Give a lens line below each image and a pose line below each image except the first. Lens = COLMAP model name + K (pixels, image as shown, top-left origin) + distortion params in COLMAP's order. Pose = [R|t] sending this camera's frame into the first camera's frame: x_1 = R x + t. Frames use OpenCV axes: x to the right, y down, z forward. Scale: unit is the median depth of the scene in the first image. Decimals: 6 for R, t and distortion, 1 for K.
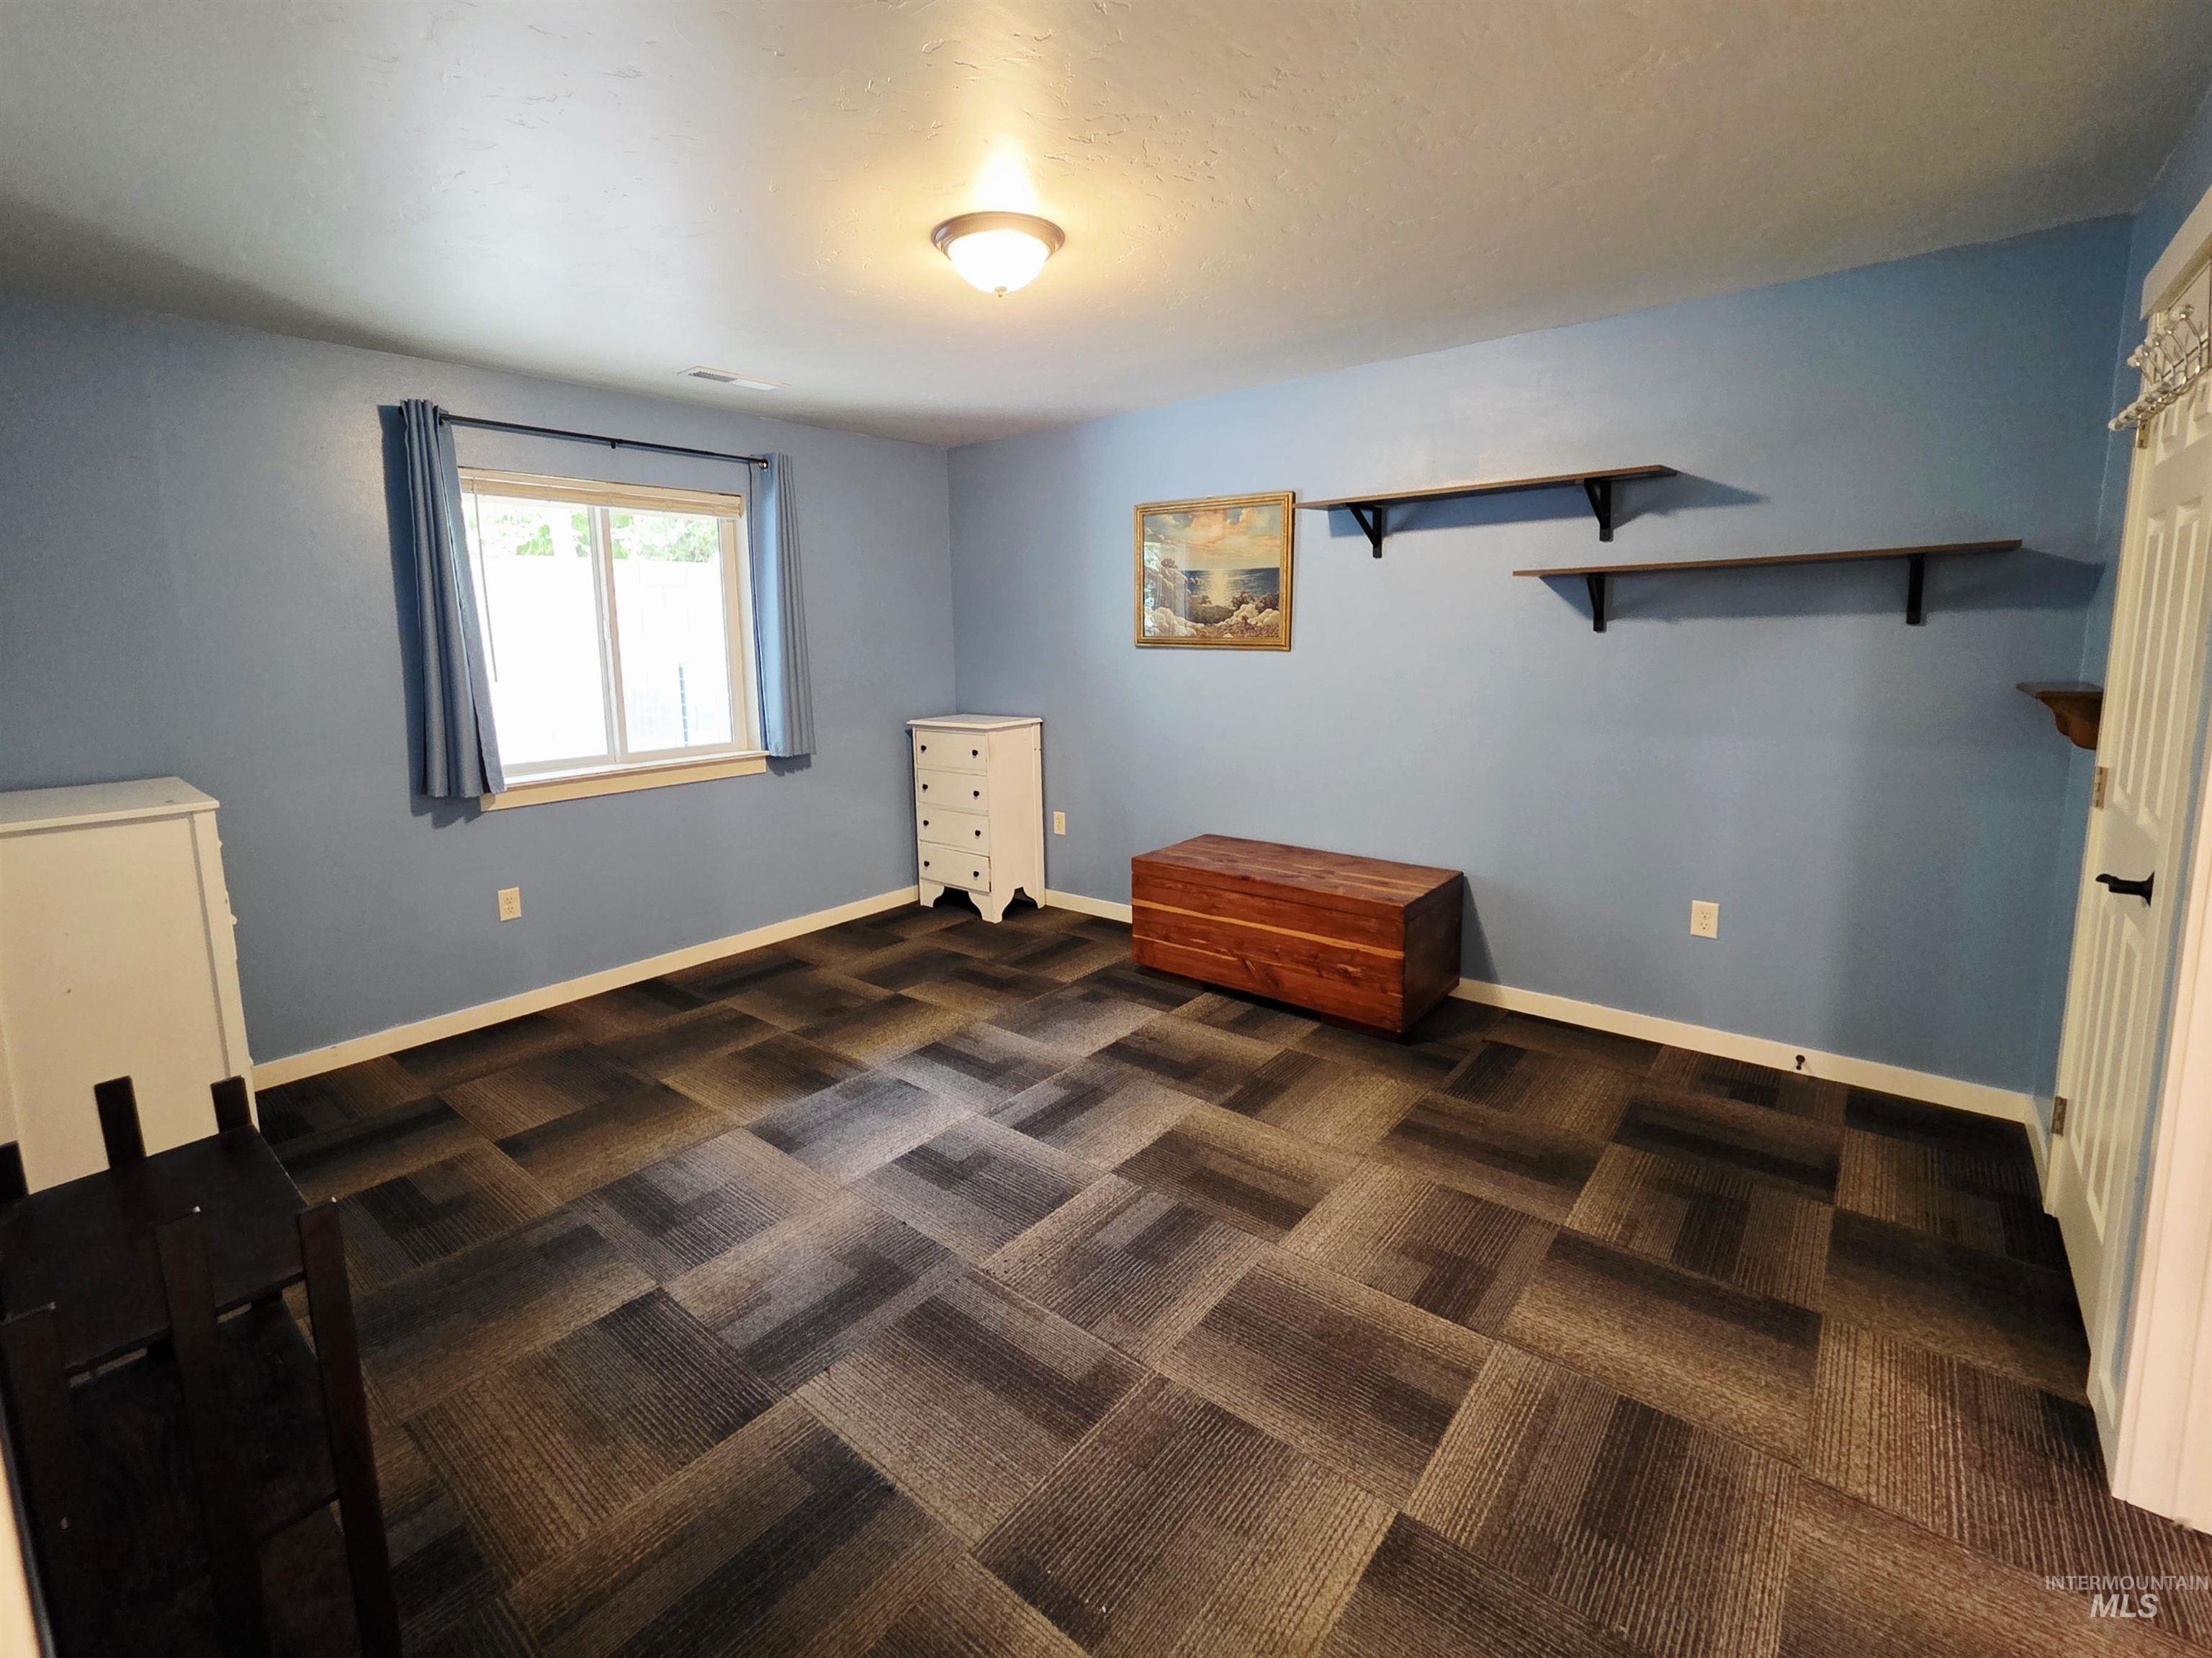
lens RADIAL K [[913.6, 0, 1104.9], [0, 913.6, 757.1], [0, 0, 1]] dist [0.004551, -0.000207]
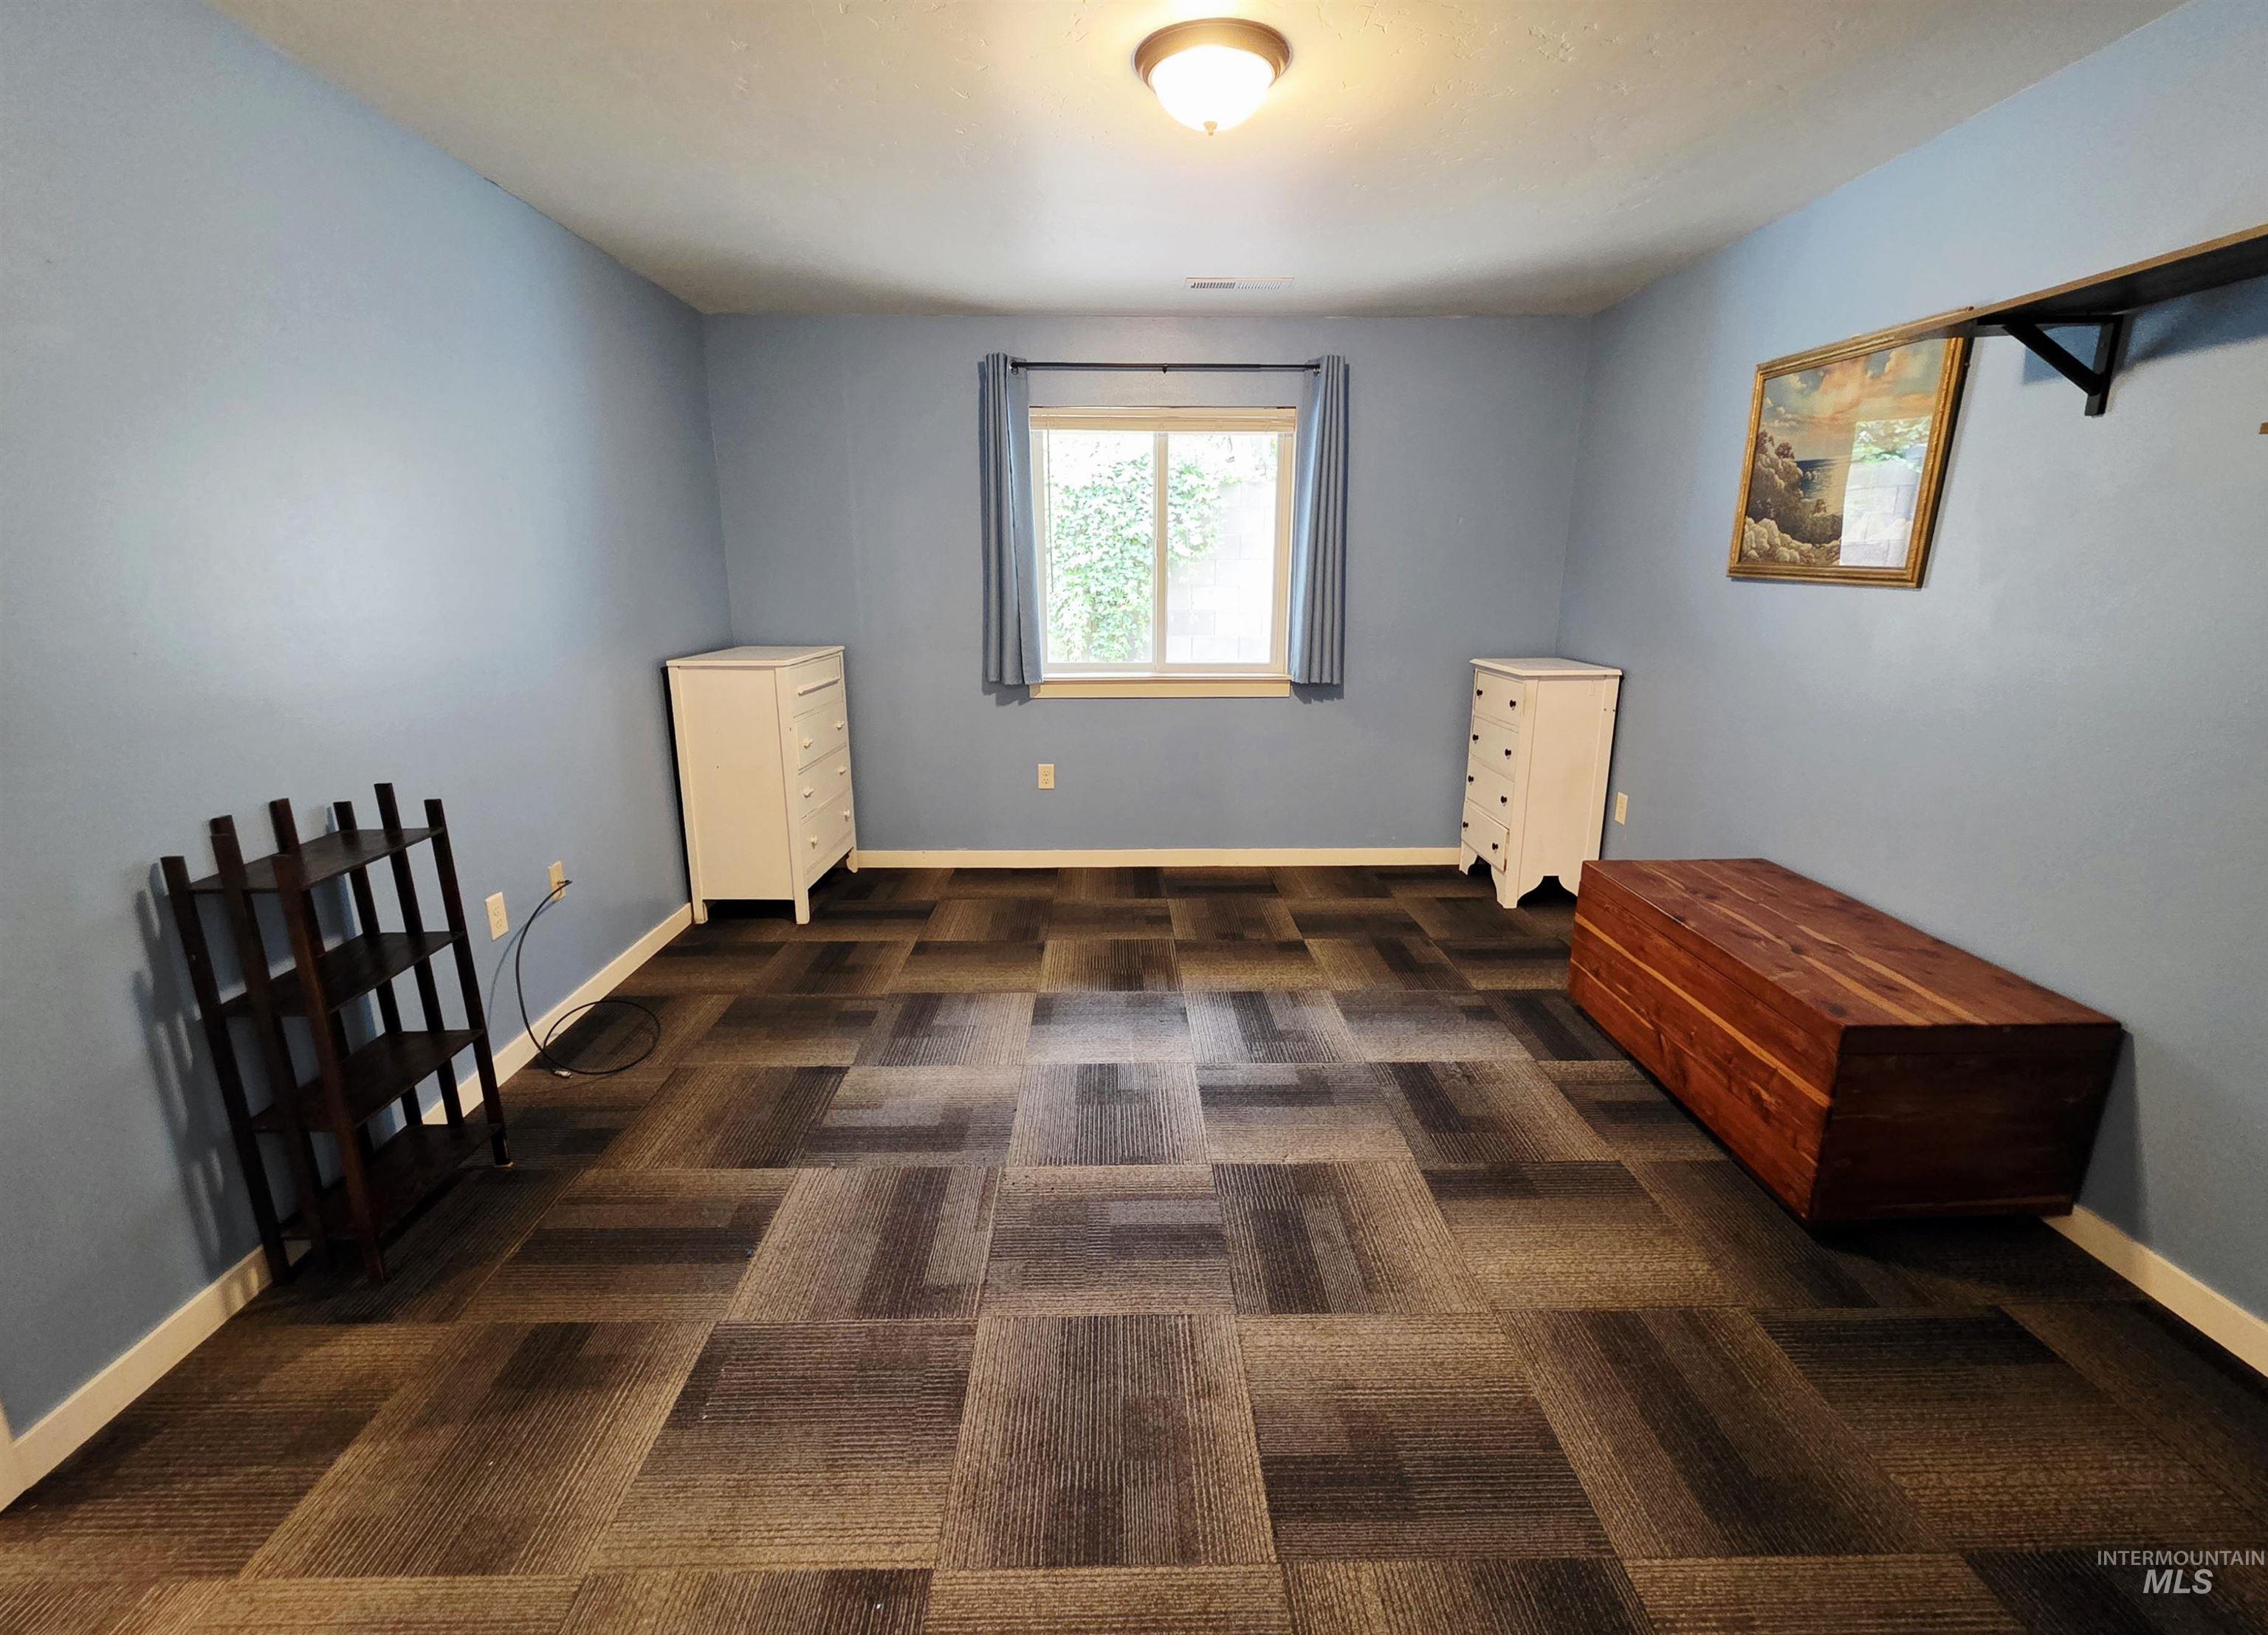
lens RADIAL K [[971.0, 0, 1166.4], [0, 971.0, 817.9], [0, 0, 1]] dist [0.001666, -0.000530]
pose [[0.682706, 0.200217, -0.702727, 0.414655], [-0.111474, 0.979008, 0.170635, -0.027099], [0.722140, -0.038158, 0.690694, 0.230846]]
